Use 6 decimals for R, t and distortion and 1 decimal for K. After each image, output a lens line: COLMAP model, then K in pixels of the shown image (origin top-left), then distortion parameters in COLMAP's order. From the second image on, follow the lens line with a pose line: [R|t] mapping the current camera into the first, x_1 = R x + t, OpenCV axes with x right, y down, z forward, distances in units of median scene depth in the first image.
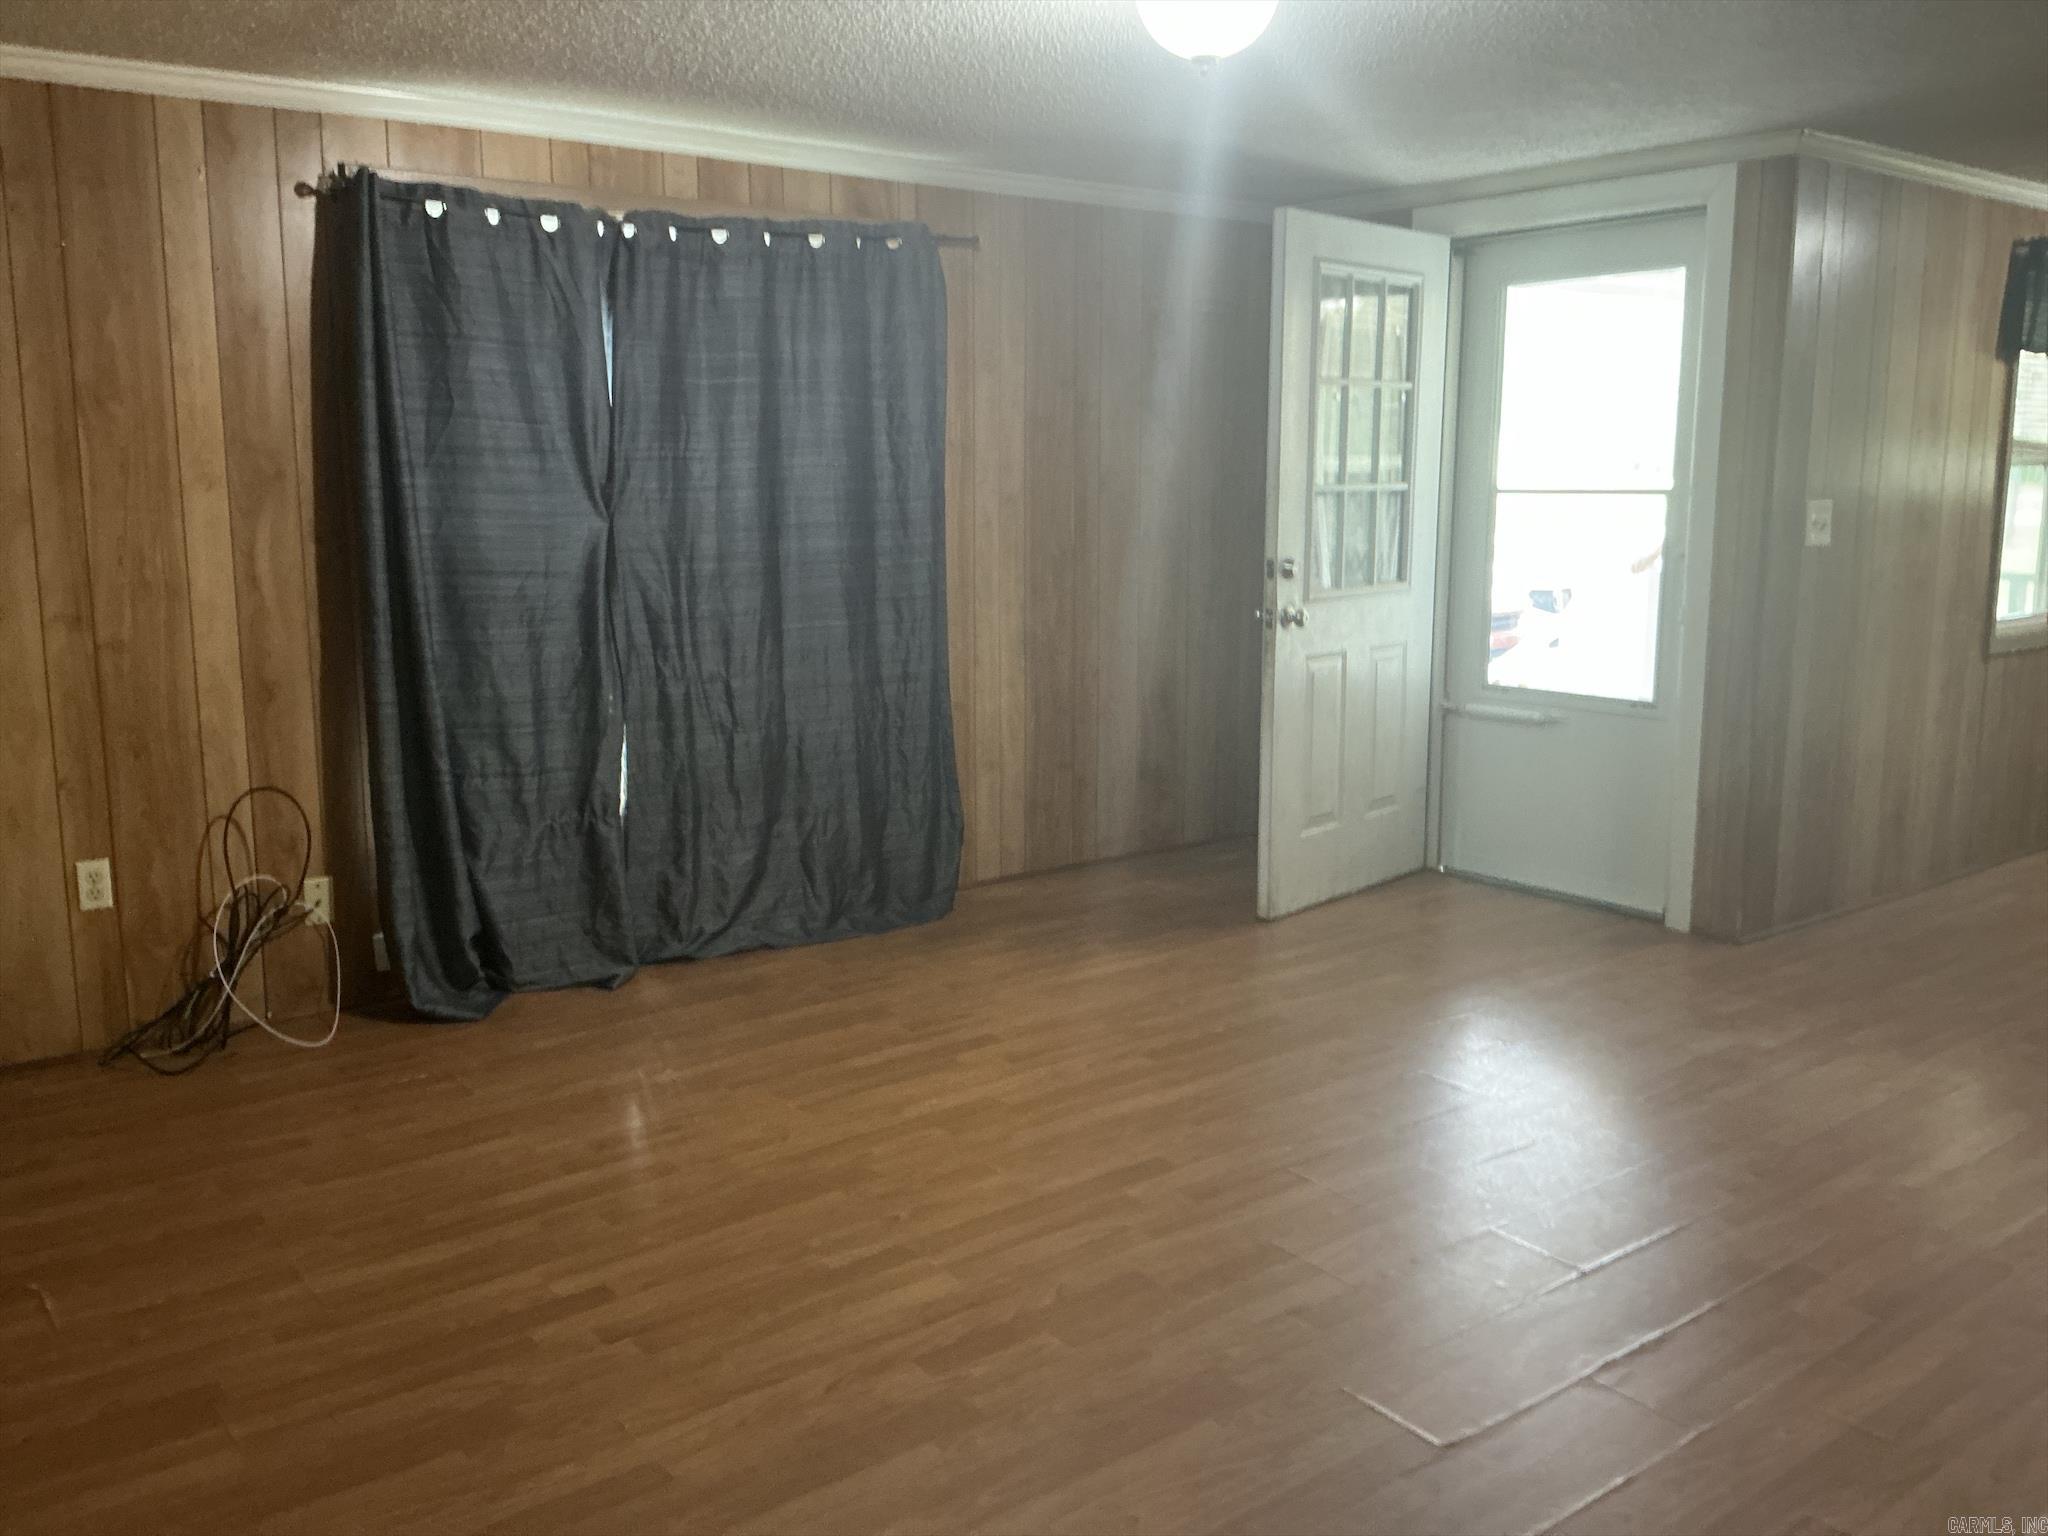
lens RADIAL K [[1706.7, 0, 1026.2], [0, 1706.7, 778.6], [0, 0, 1]] dist [0.137398, -0.259285]
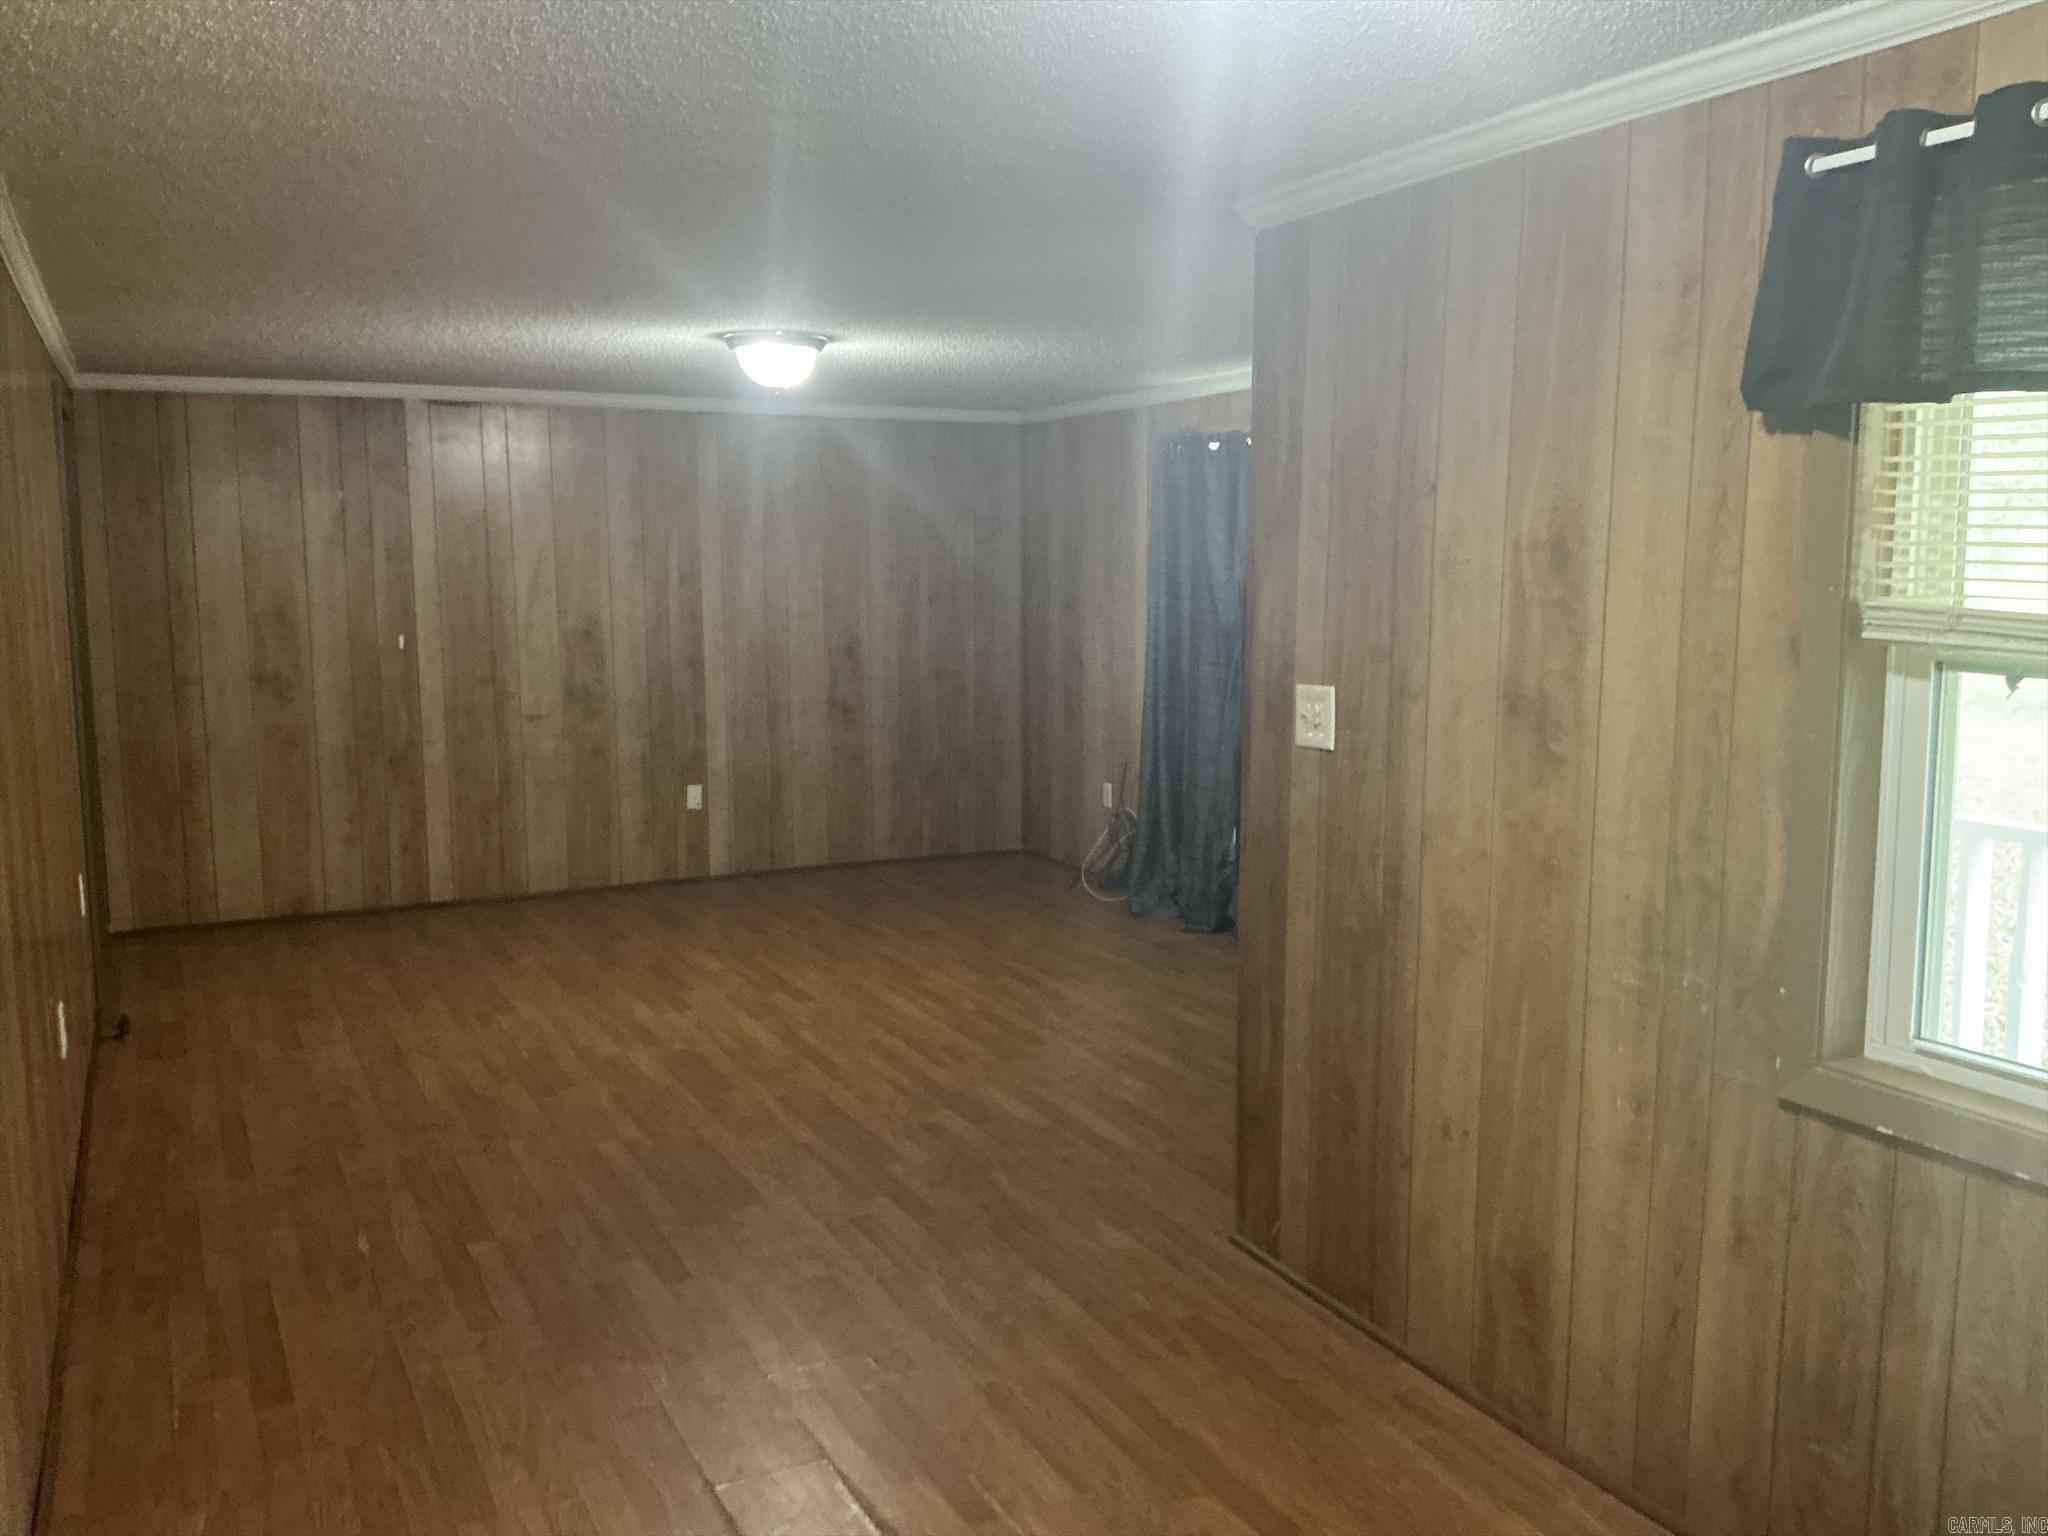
lens RADIAL K [[1706.7, 0, 1026.2], [0, 1706.7, 778.6], [0, 0, 1]] dist [0.137398, -0.259285]
pose [[-0.199965, 0.126456, -0.971608, 1.465233], [-0.173458, 0.971404, 0.162129, -0.271437], [0.964327, 0.200953, -0.172312, 1.275046]]
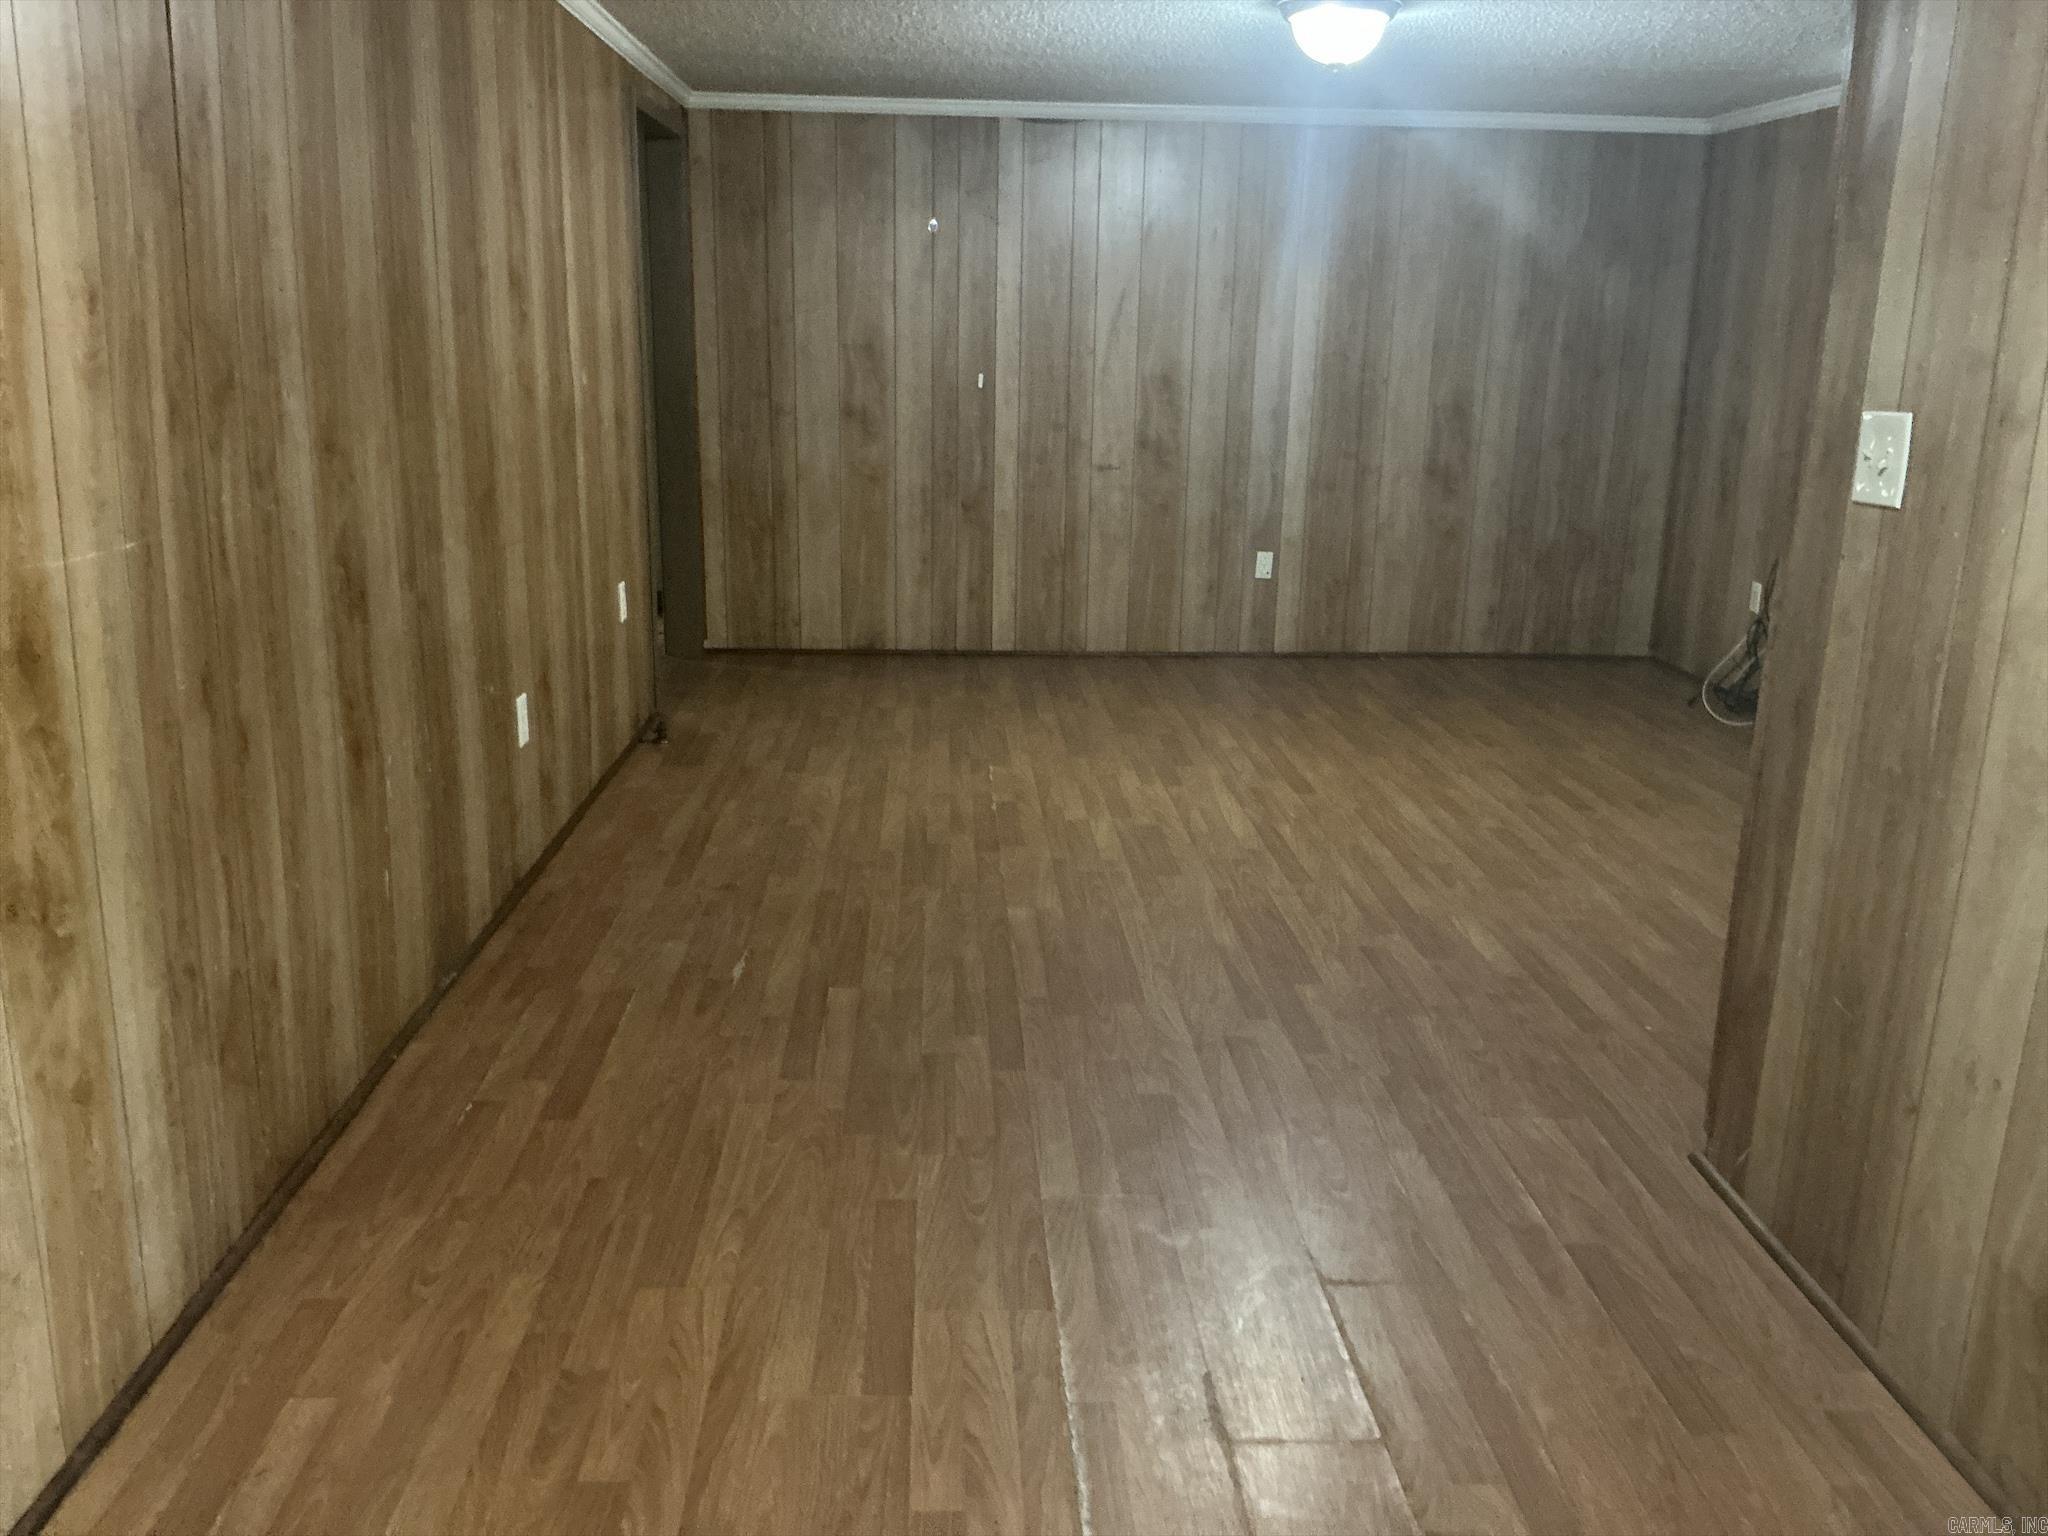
lens RADIAL K [[1706.7, 0, 1026.2], [0, 1706.7, 778.6], [0, 0, 1]] dist [0.137398, -0.259285]
pose [[-0.577777, 0.192221, -0.793237, 1.256668], [-0.167609, 0.923217, 0.345801, -0.242313], [0.798800, 0.332749, -0.501195, 1.363142]]
